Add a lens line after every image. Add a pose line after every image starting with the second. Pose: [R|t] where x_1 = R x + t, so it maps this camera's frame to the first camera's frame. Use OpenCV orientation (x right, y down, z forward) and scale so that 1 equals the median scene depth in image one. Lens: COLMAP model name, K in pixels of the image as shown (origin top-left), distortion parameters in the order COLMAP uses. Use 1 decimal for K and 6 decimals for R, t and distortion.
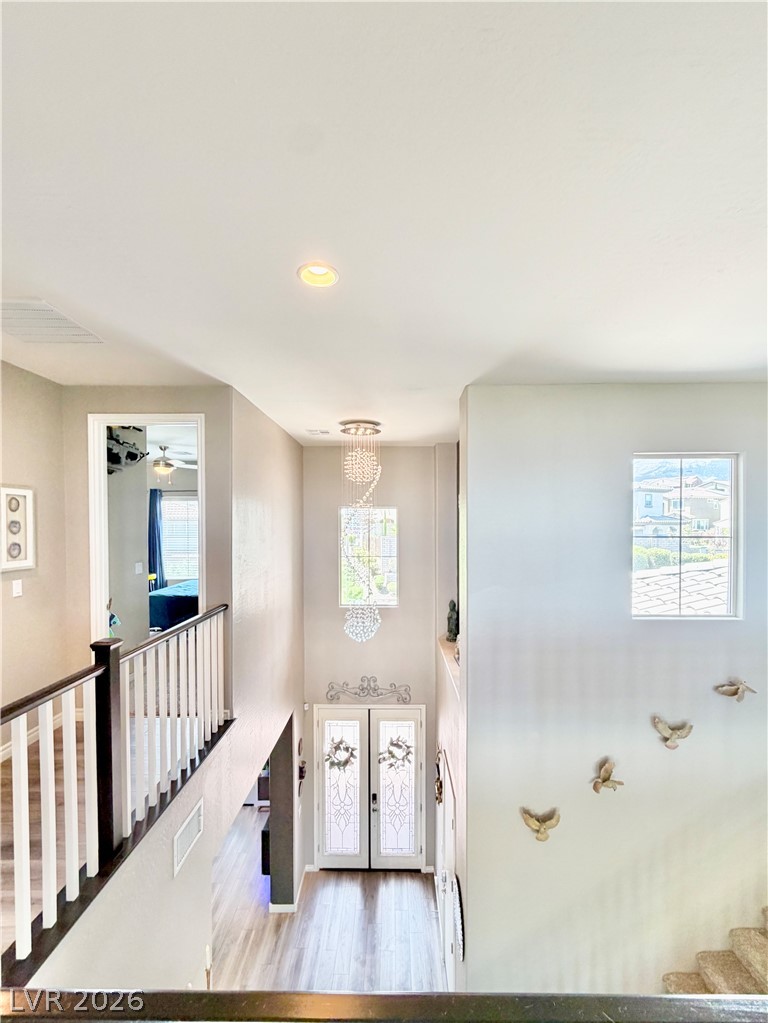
lens RADIAL K [[447.1, 0, 388.8], [0, 447.1, 534.9], [0, 0, 1]] dist [0.010238, -0.000333]
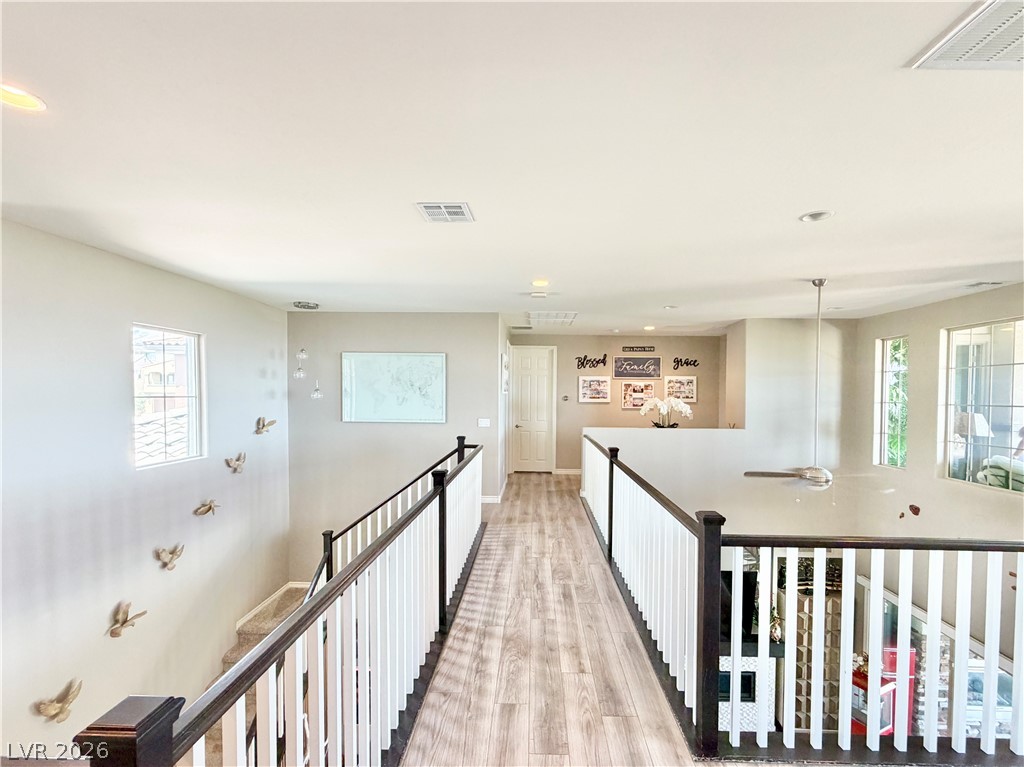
lens RADIAL K [[463.5, 0, 531.6], [0, 463.5, 407.7], [0, 0, 1]] dist [0.001864, -0.002085]
pose [[0.009794, -0.028351, 0.999550, -0.337513], [0.018288, 0.999436, 0.028168, 0.009429], [-0.999785, 0.018004, 0.010306, -0.000753]]
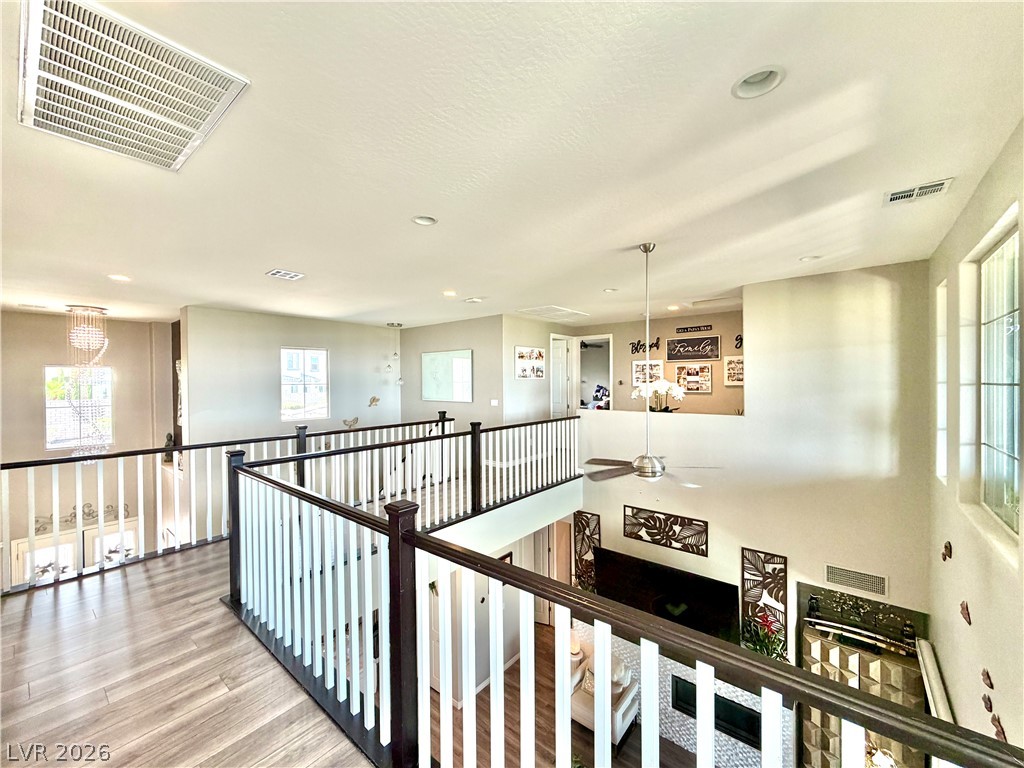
lens RADIAL K [[416.2, 0, 509.9], [0, 416.2, 387.6], [0, 0, 1]] dist [0.000824, 0.000062]
pose [[0.633606, -0.016084, 0.773489, -0.182147], [0.027420, 0.999623, -0.001675, 0.030942], [-0.773170, 0.022270, 0.633808, -0.650947]]
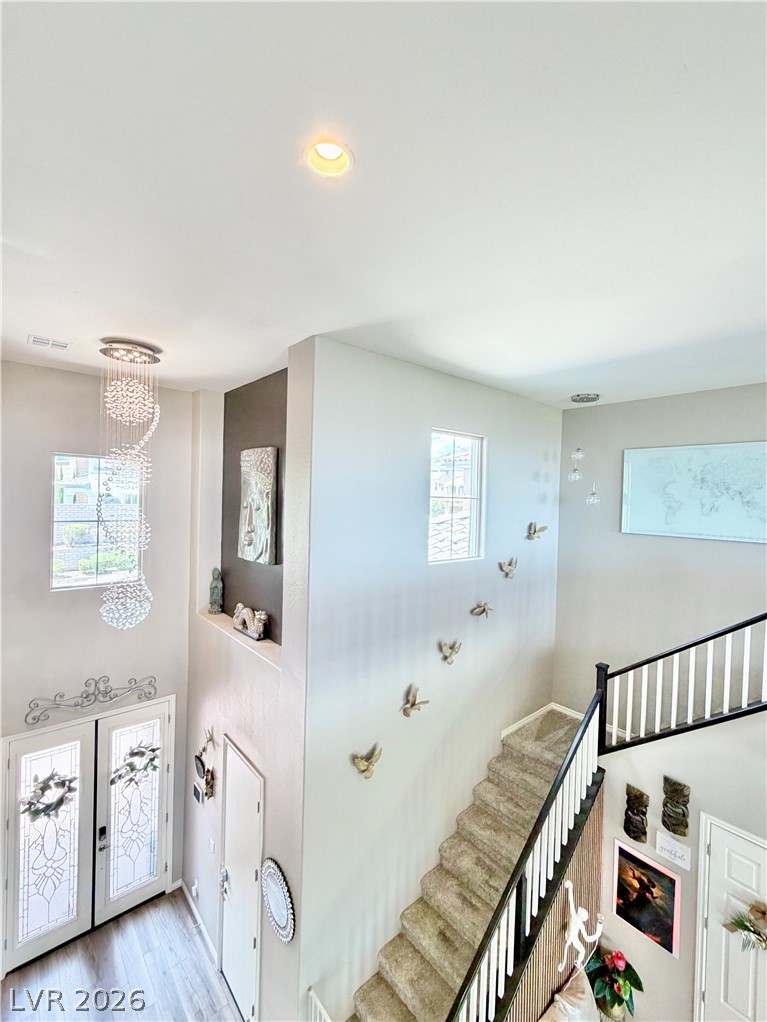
lens RADIAL K [[451.6, 0, 381.9], [0, 451.6, 505.3], [0, 0, 1]] dist [0.005087, 0.000389]
pose [[0.746743, 0.009447, 0.665046, -0.203016], [-0.011186, 0.999936, -0.001644, 0.017137], [-0.665019, -0.006212, 0.746801, 0.099093]]
